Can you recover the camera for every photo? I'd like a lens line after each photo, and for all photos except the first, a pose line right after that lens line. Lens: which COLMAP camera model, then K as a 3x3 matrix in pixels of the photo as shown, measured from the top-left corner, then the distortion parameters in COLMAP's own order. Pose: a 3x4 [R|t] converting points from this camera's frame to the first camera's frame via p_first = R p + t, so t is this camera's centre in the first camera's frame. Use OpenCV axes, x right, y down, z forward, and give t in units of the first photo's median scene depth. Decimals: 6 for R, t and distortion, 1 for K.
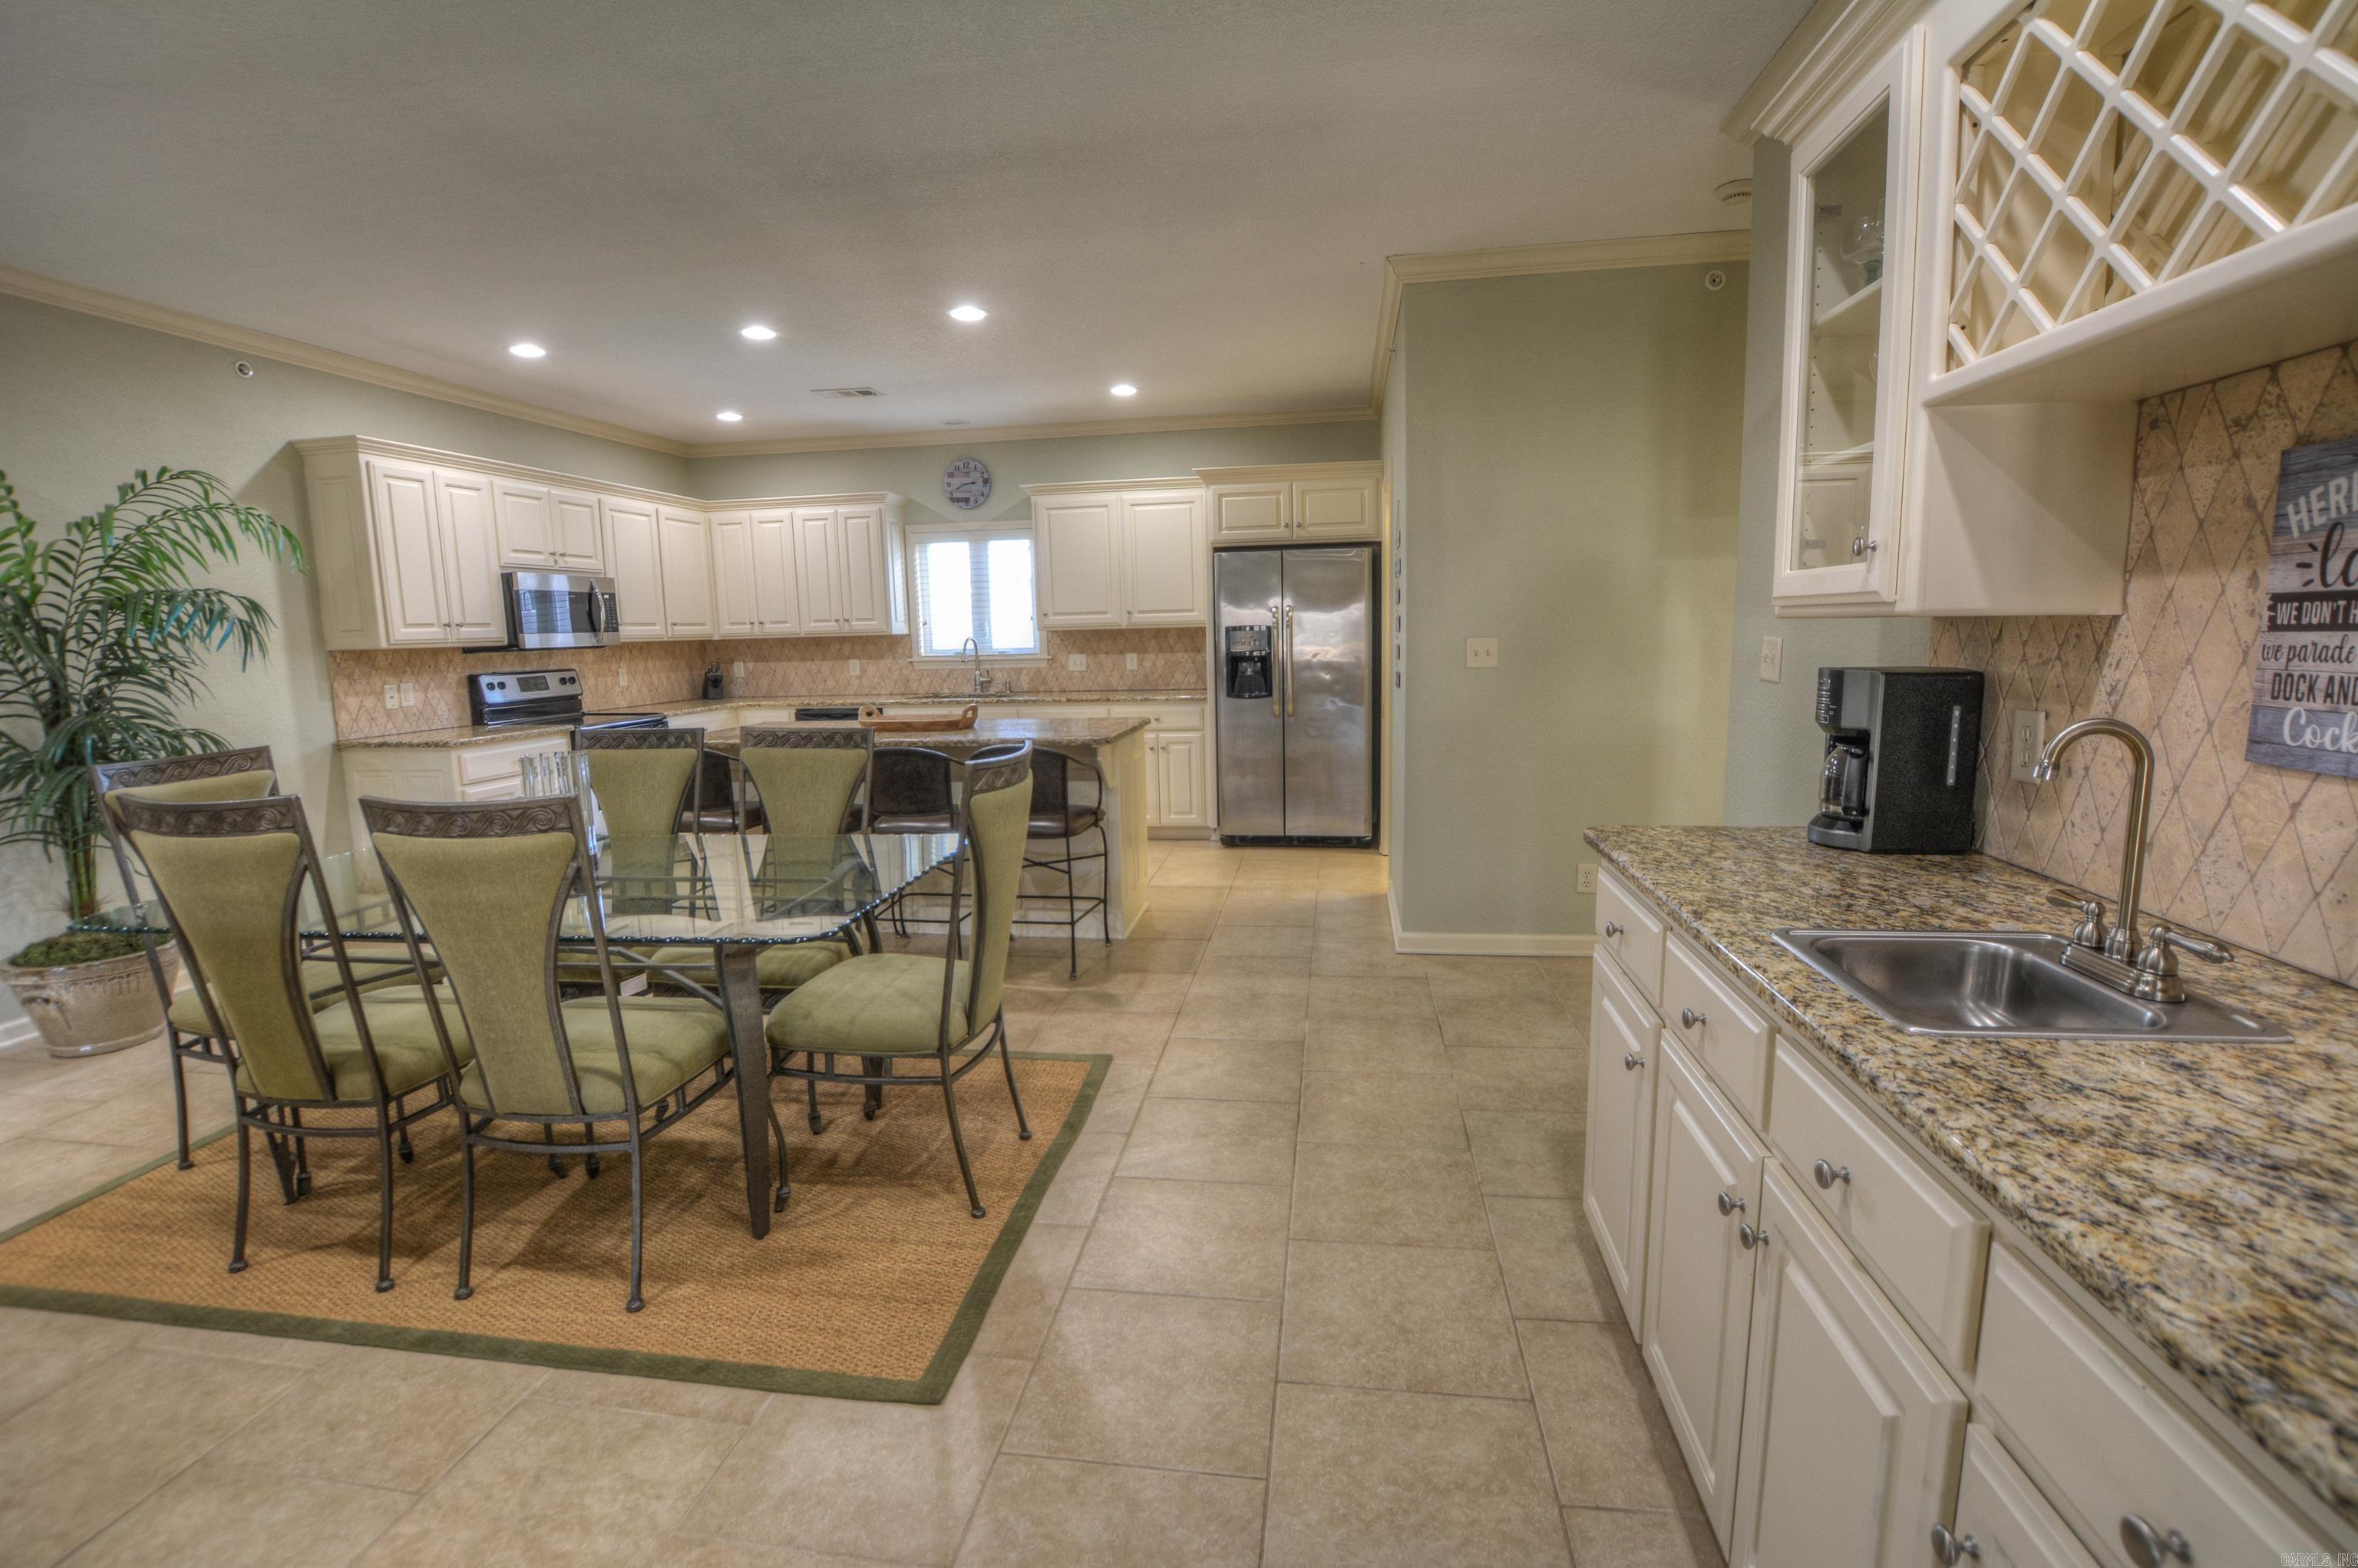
lens RADIAL K [[1045.3, 0, 1170.6], [0, 1045.3, 775.0], [0, 0, 1]] dist [-0.021268, 0.000148]
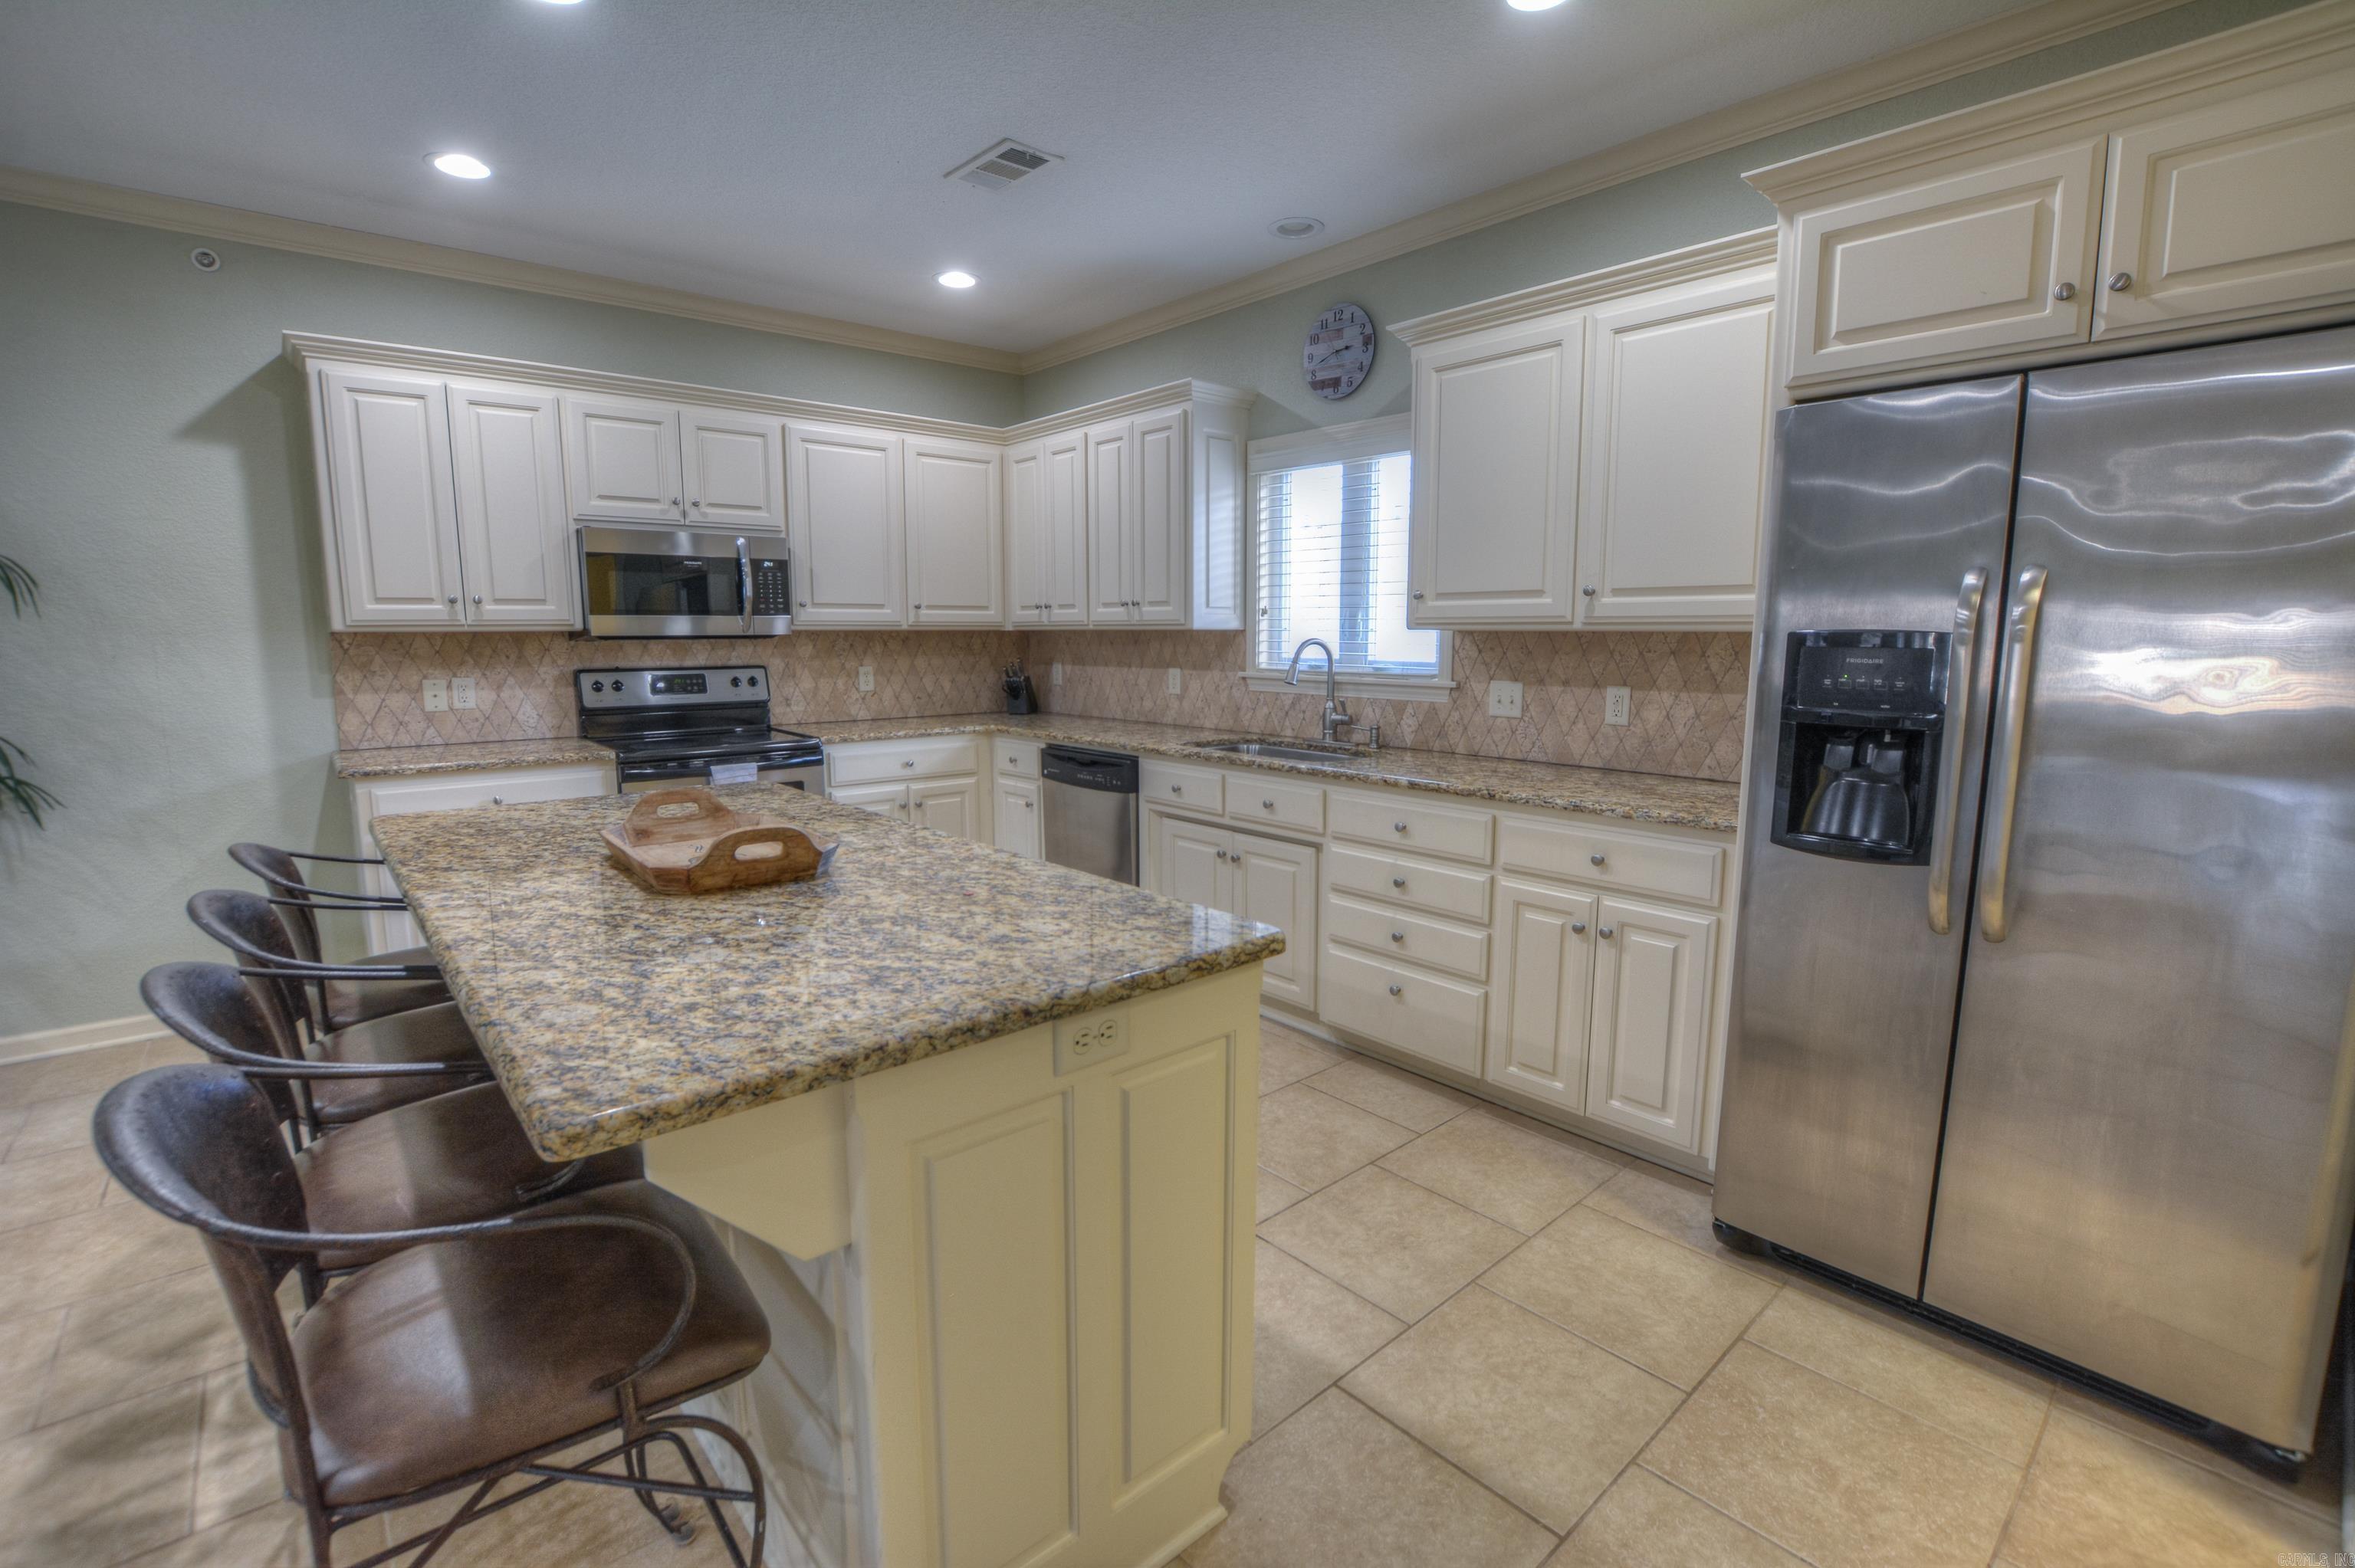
lens RADIAL K [[1043.9, 0, 1166.5], [0, 1043.9, 778.0], [0, 0, 1]] dist [-0.021268, 0.000148]
pose [[0.764324, 0.115100, -0.634477, 0.104099], [-0.108800, 0.992853, 0.049045, -0.082358], [0.635588, 0.031545, 0.771384, 0.562635]]
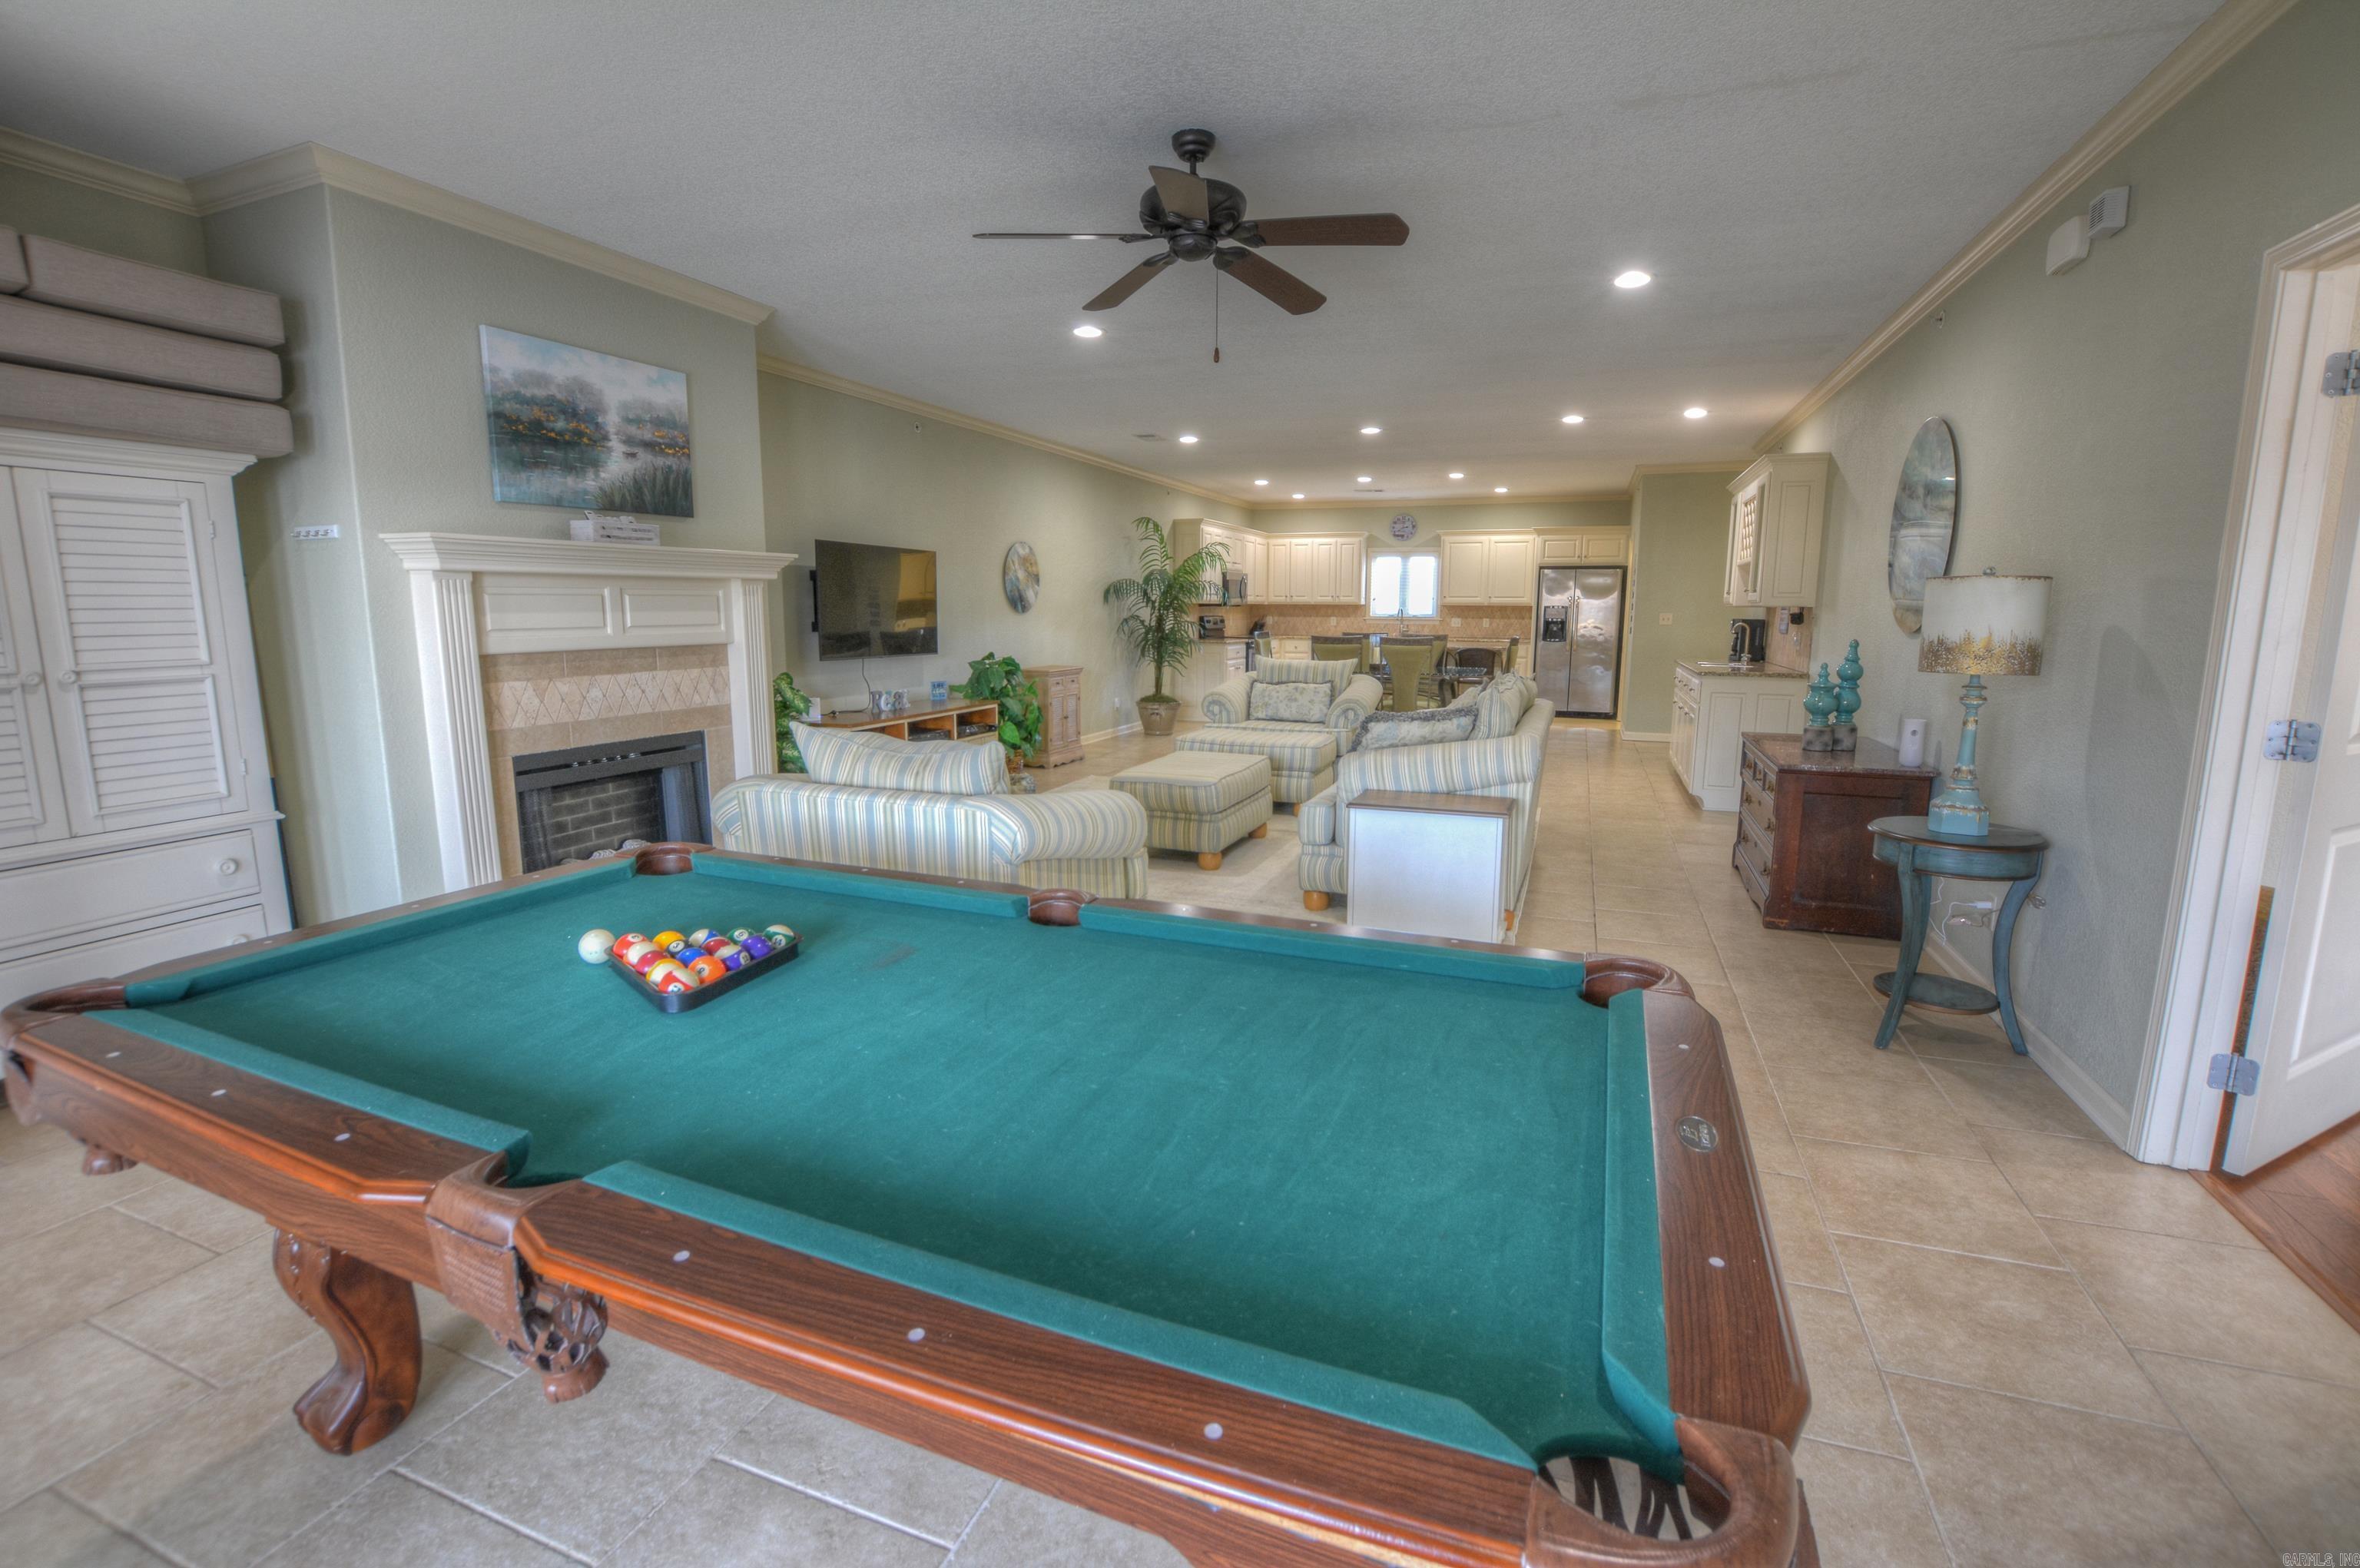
lens RADIAL K [[1046.3, 0, 1184.3], [0, 1046.3, 770.0], [0, 0, 1]] dist [-0.021268, 0.000148]
pose [[0.978767, 0.060275, -0.195912, -0.193868], [-0.057360, 0.998143, 0.020526, 0.157586], [0.196786, -0.008853, 0.980407, -1.012885]]
